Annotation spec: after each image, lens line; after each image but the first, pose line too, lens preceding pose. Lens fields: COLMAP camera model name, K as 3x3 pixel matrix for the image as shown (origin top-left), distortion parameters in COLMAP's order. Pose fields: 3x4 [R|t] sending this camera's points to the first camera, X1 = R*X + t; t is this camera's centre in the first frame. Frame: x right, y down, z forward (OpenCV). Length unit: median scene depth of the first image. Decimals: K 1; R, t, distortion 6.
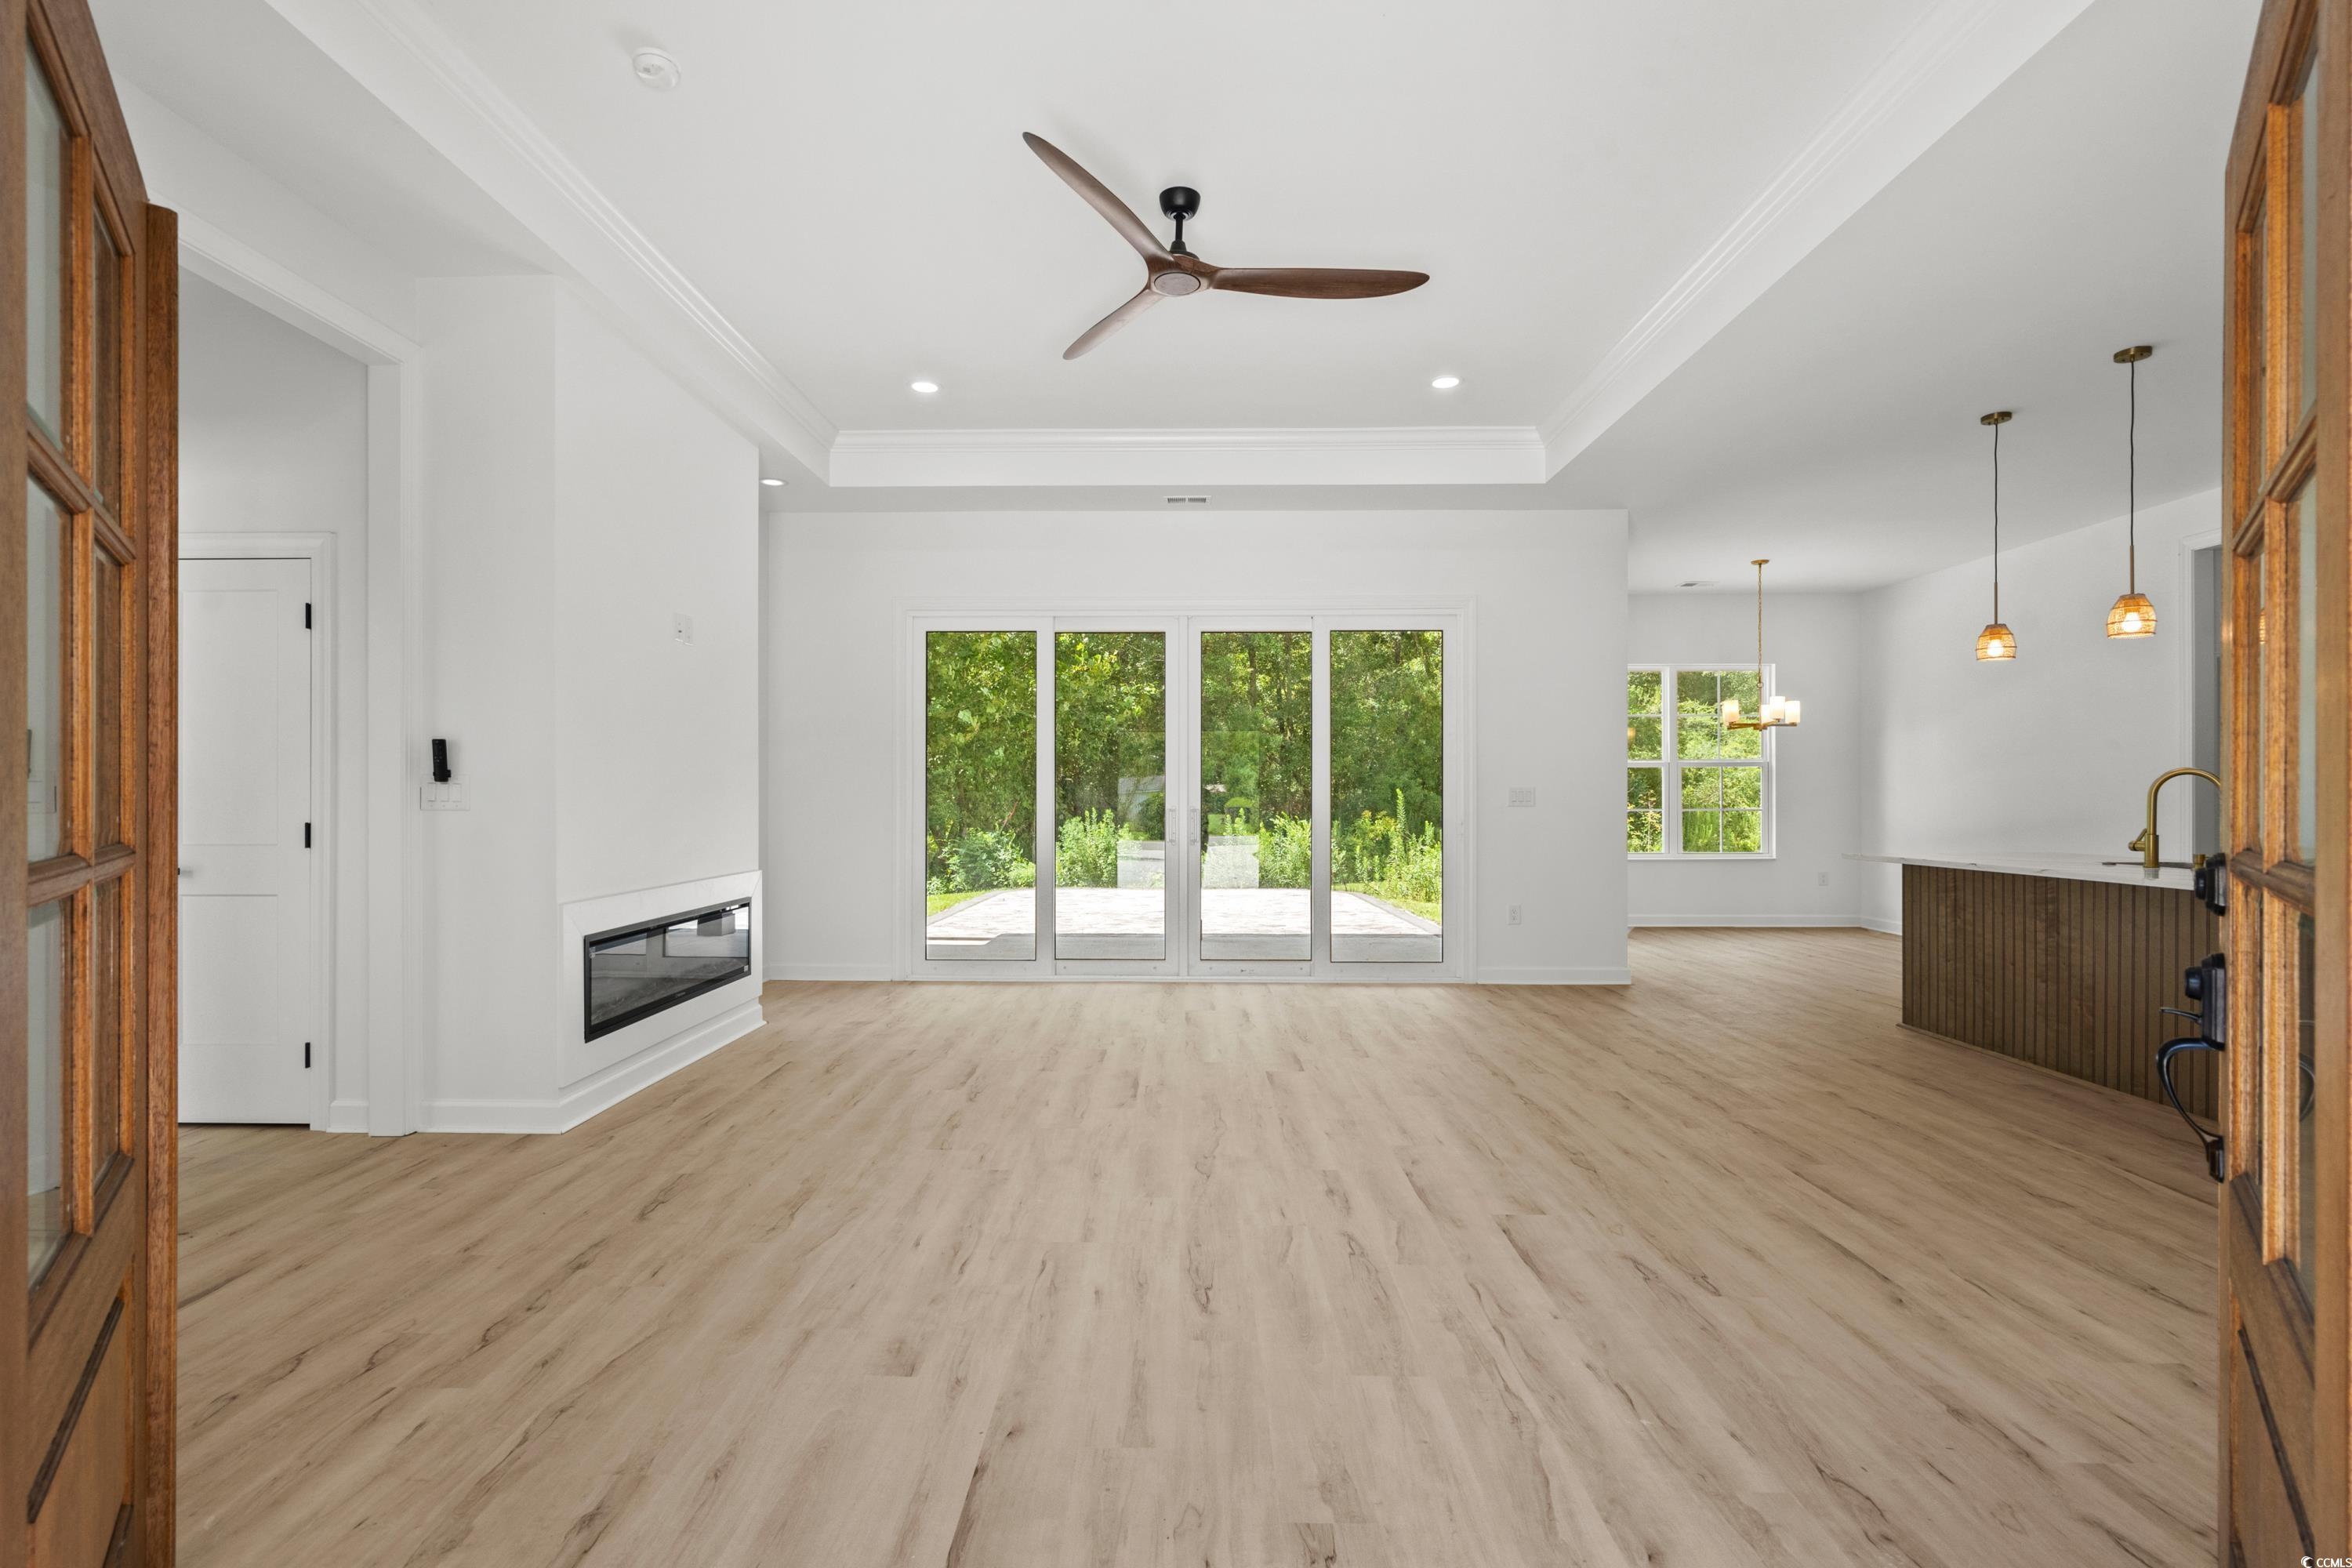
lens RADIAL K [[1110.9, 0, 1174.0], [0, 1110.9, 793.6], [0, 0, 1]] dist [-0.002962, -0.001127]
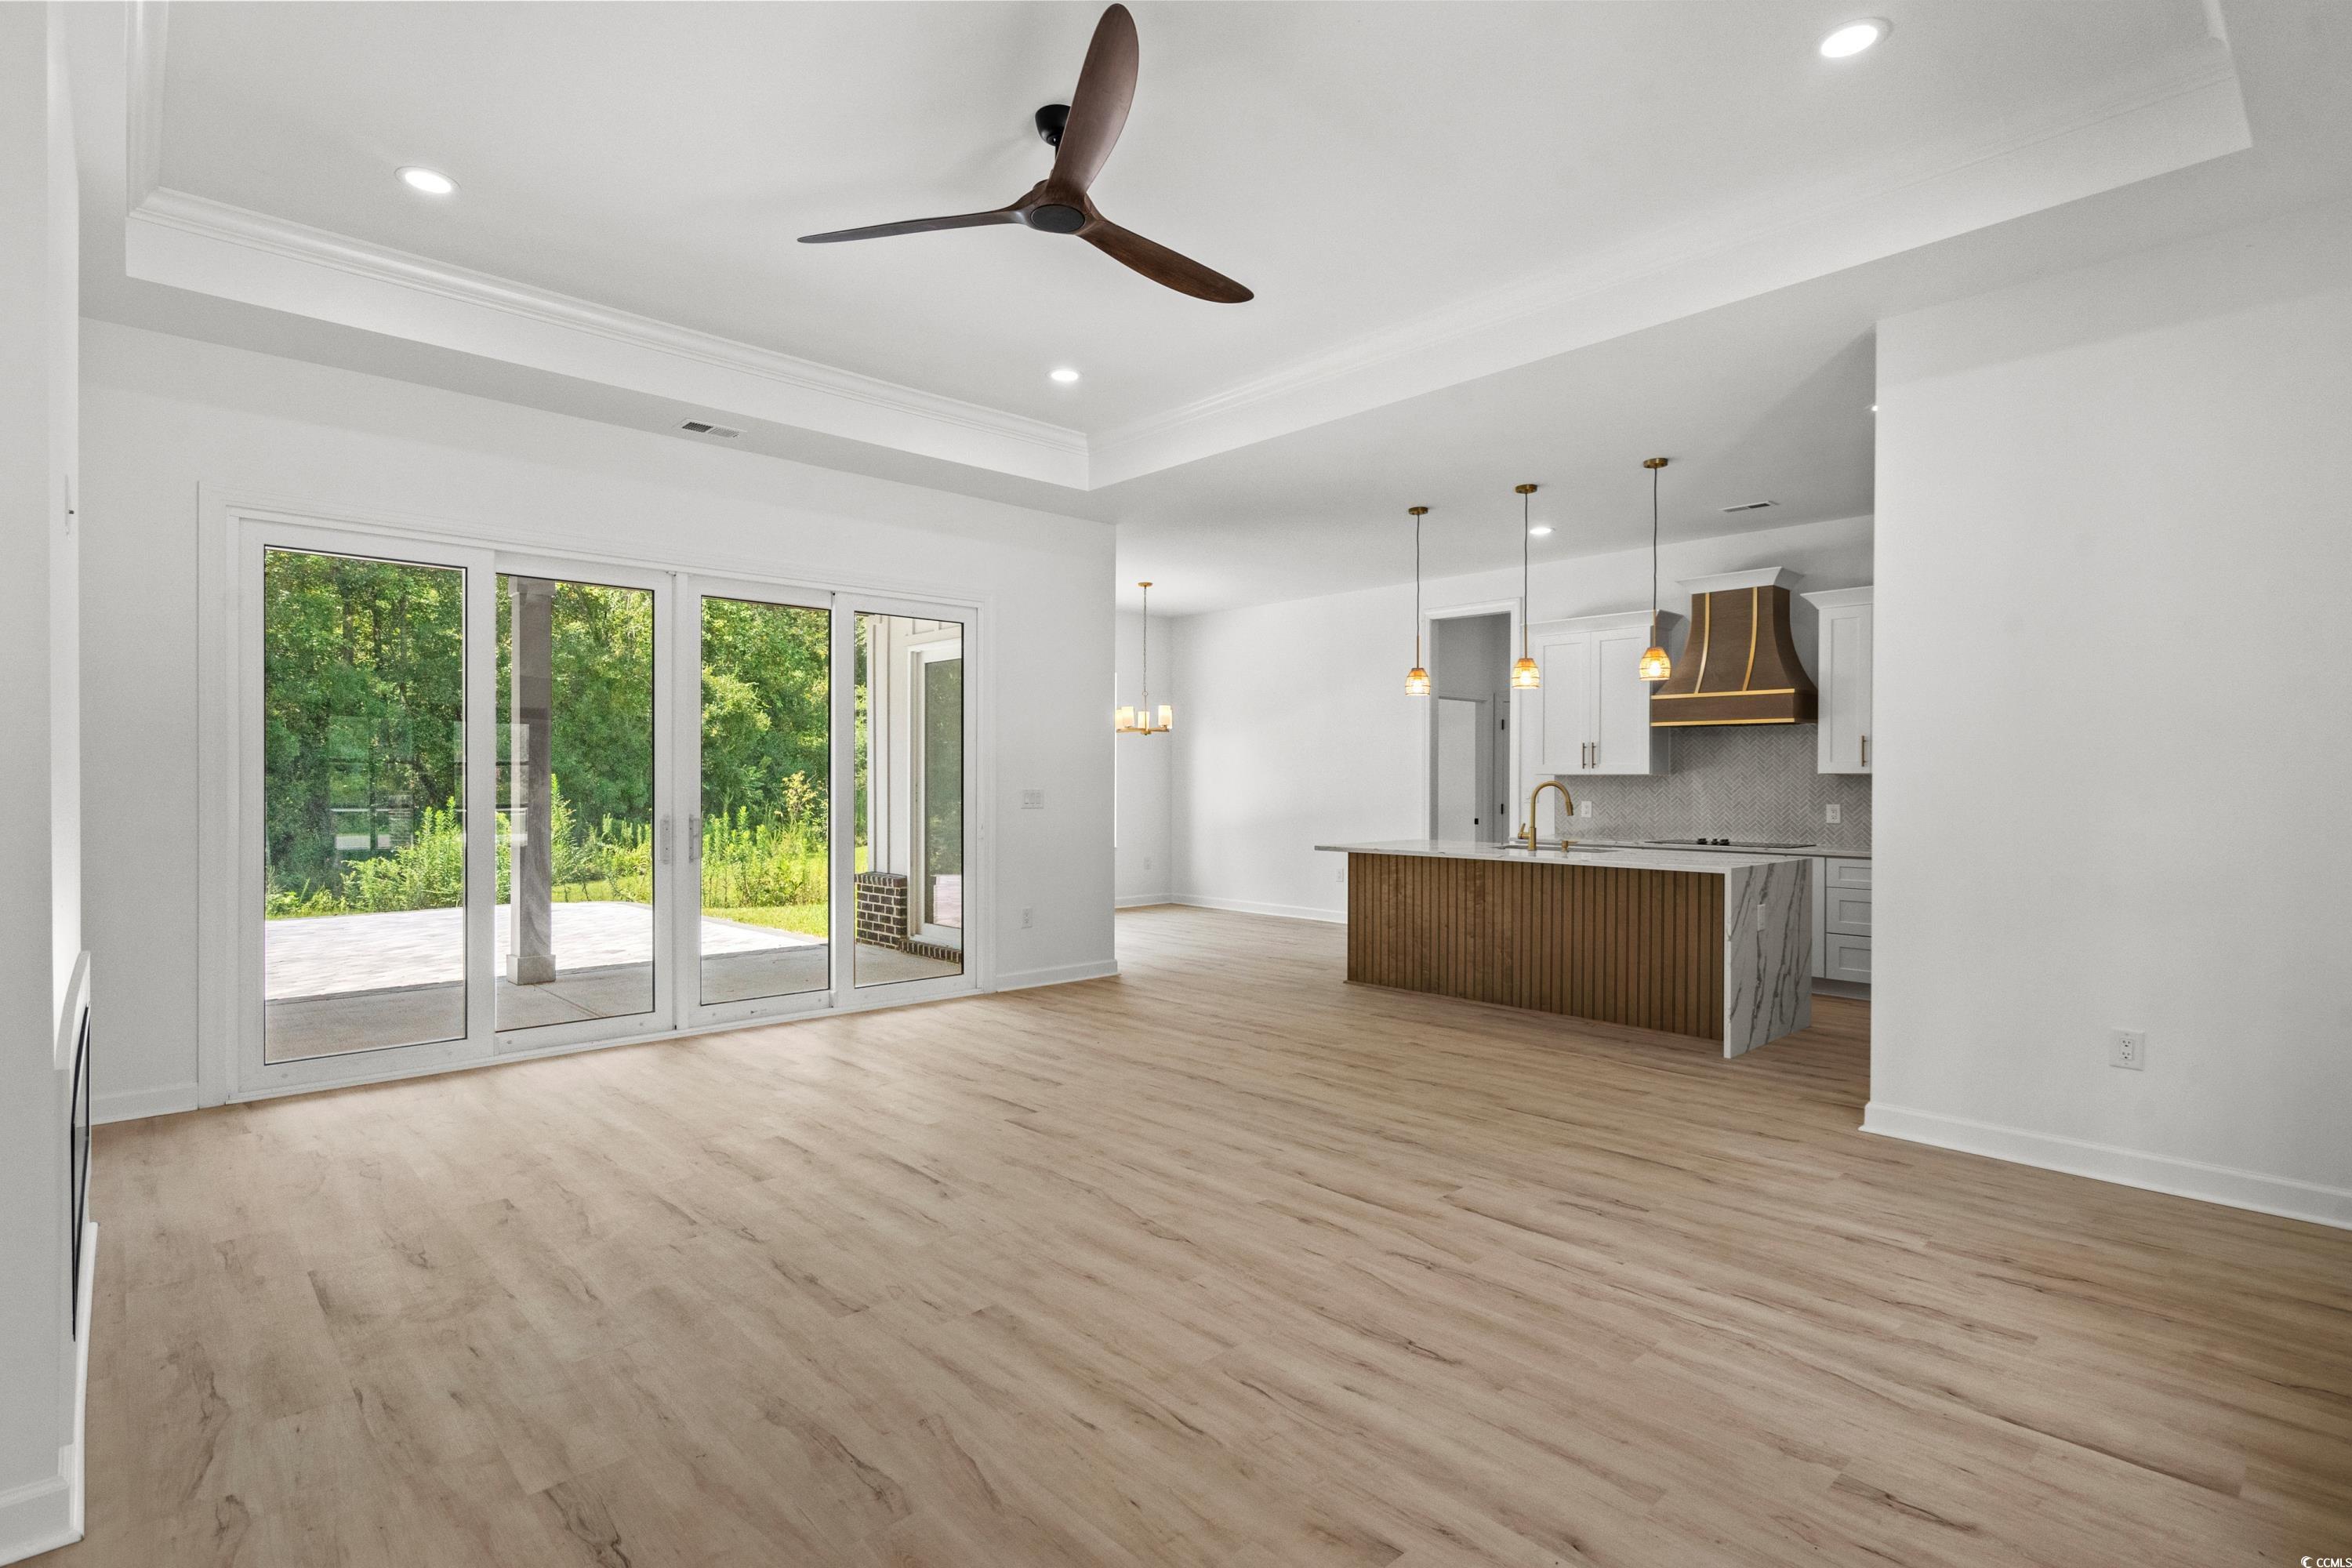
lens RADIAL K [[1144.0, 0, 1208.4], [0, 1144.0, 796.4], [0, 0, 1]] dist [-0.001762, 0.002463]
pose [[0.710408, -0.007990, 0.703744, -0.500345], [-0.004584, 0.999862, 0.015980, -0.027726], [-0.703775, -0.014578, 0.710273, 0.269894]]
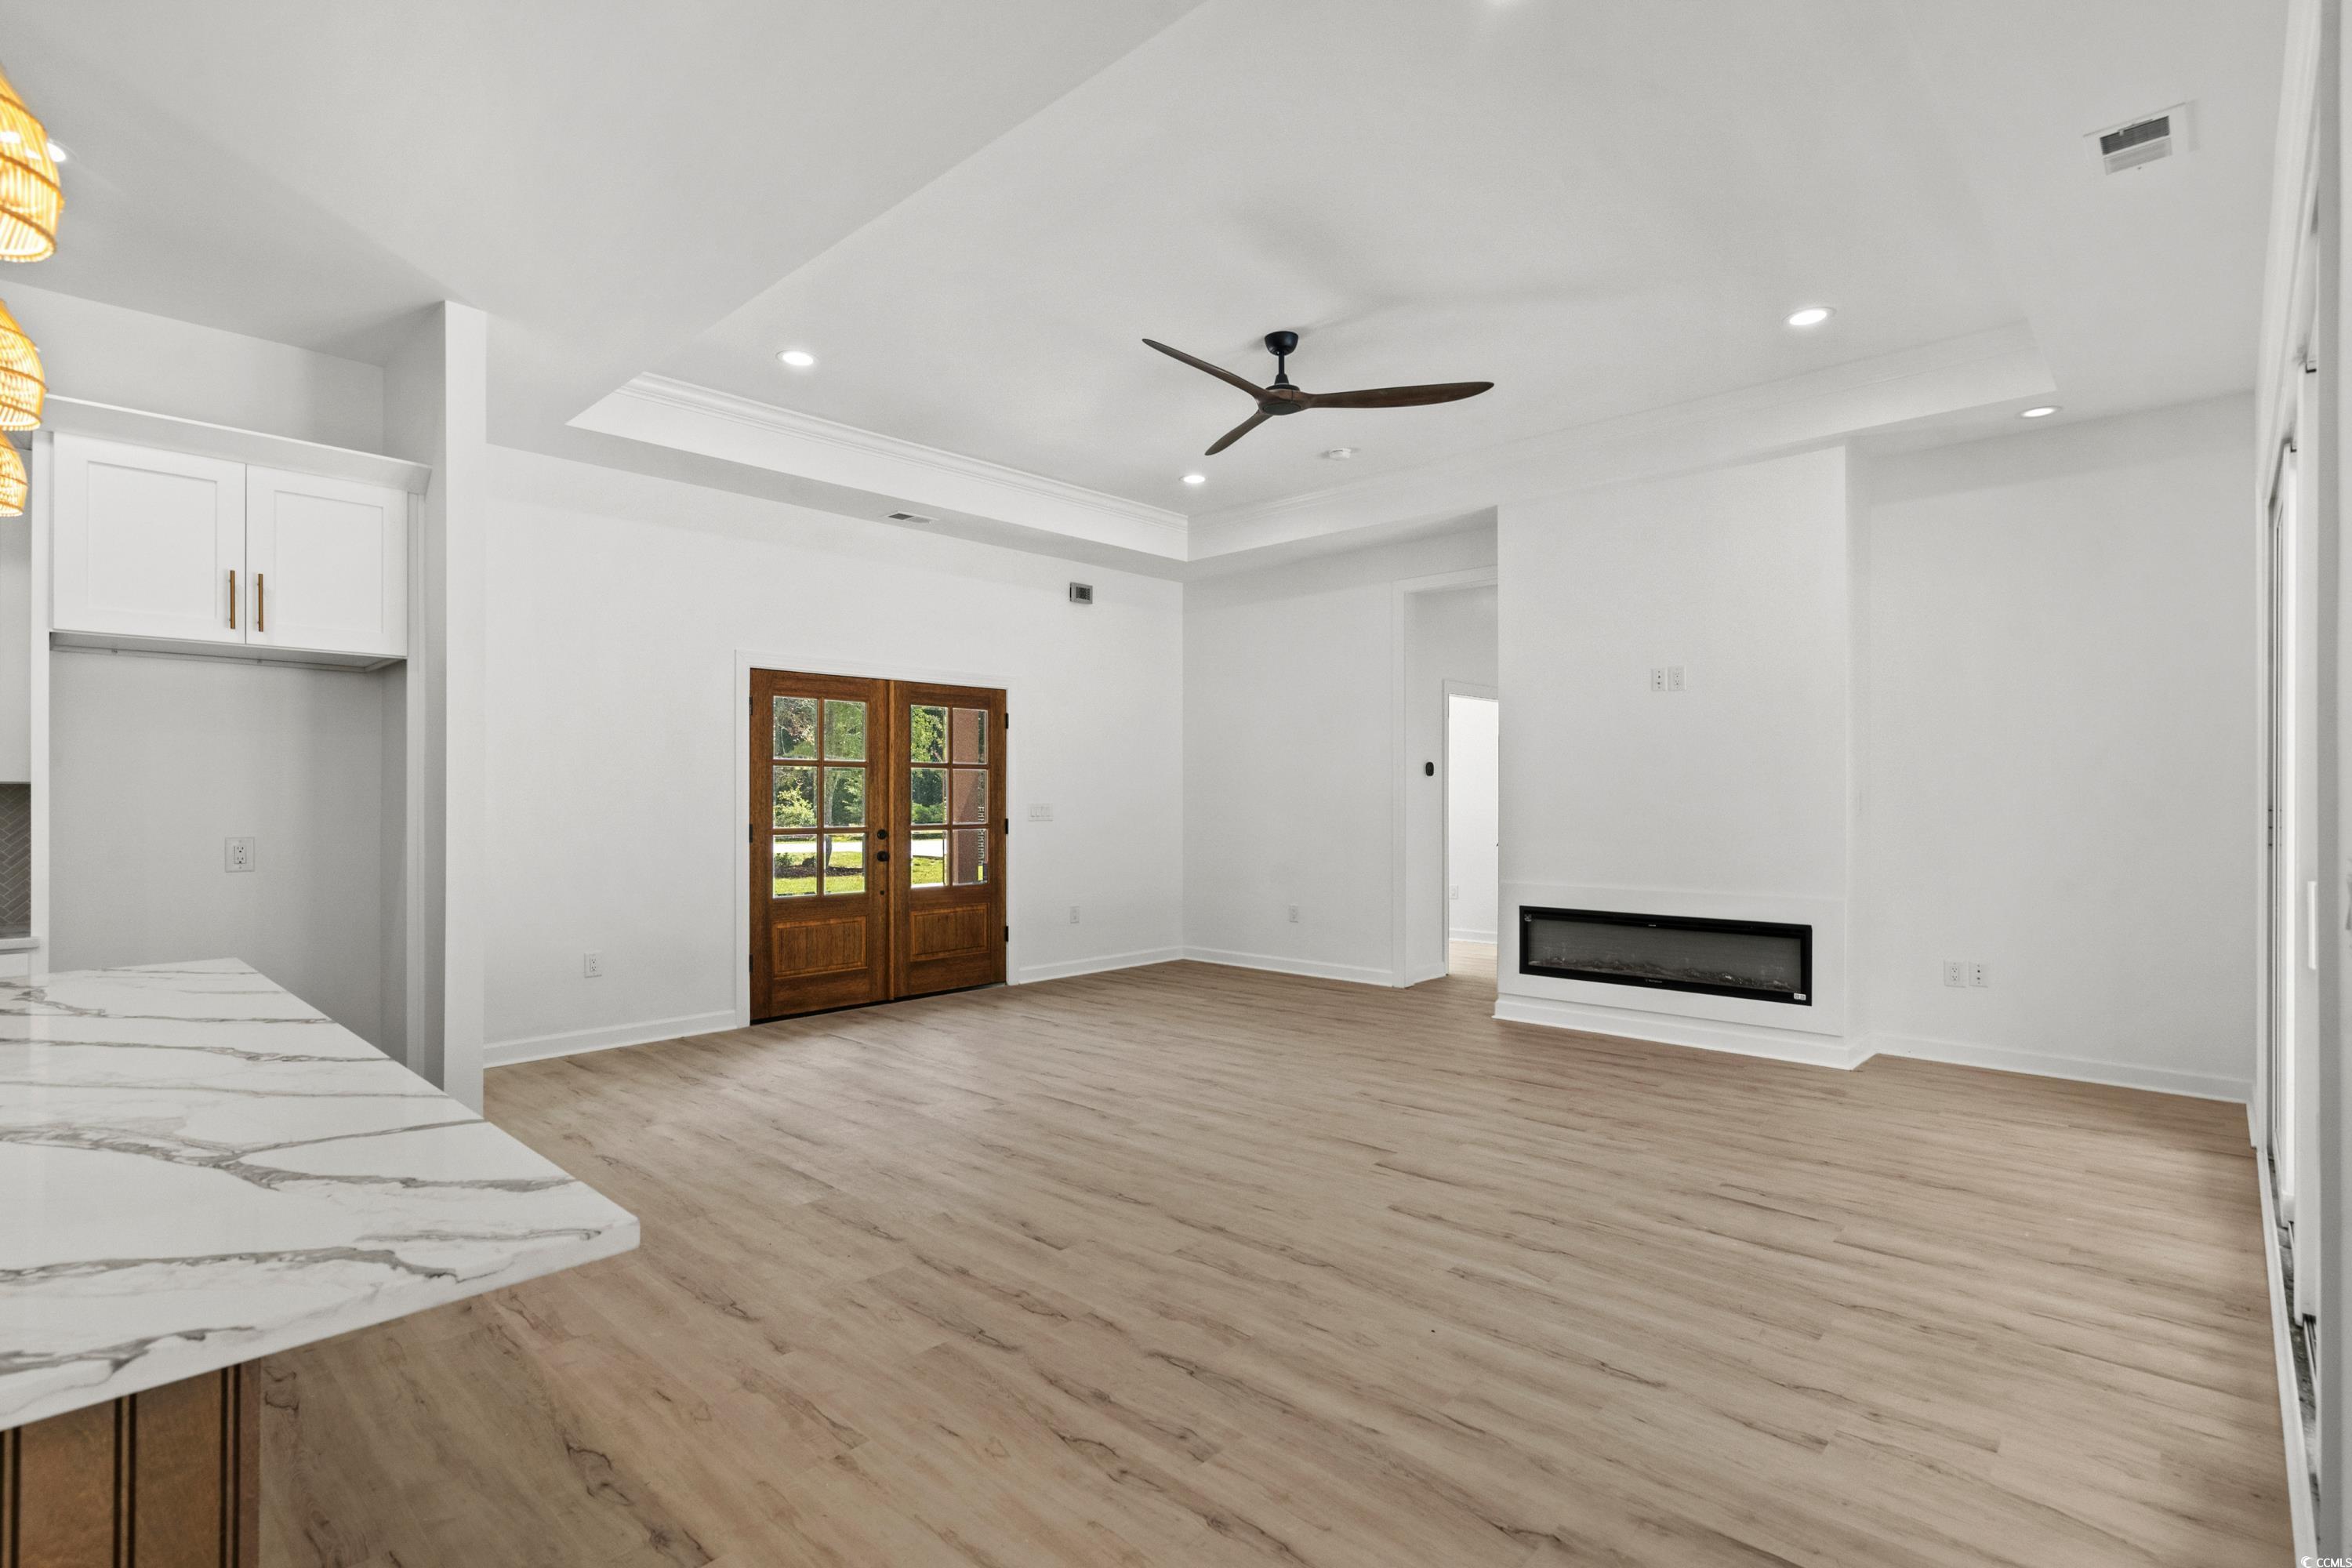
lens RADIAL K [[1144.0, 0, 1168.6], [0, 1144.0, 794.7], [0, 0, 1]] dist [-0.001762, 0.002463]
pose [[-0.687987, -0.001325, -0.725722, 0.952265], [0.001378, 0.999994, -0.003132, -0.025876], [0.725722, -0.003154, -0.687981, 1.670490]]
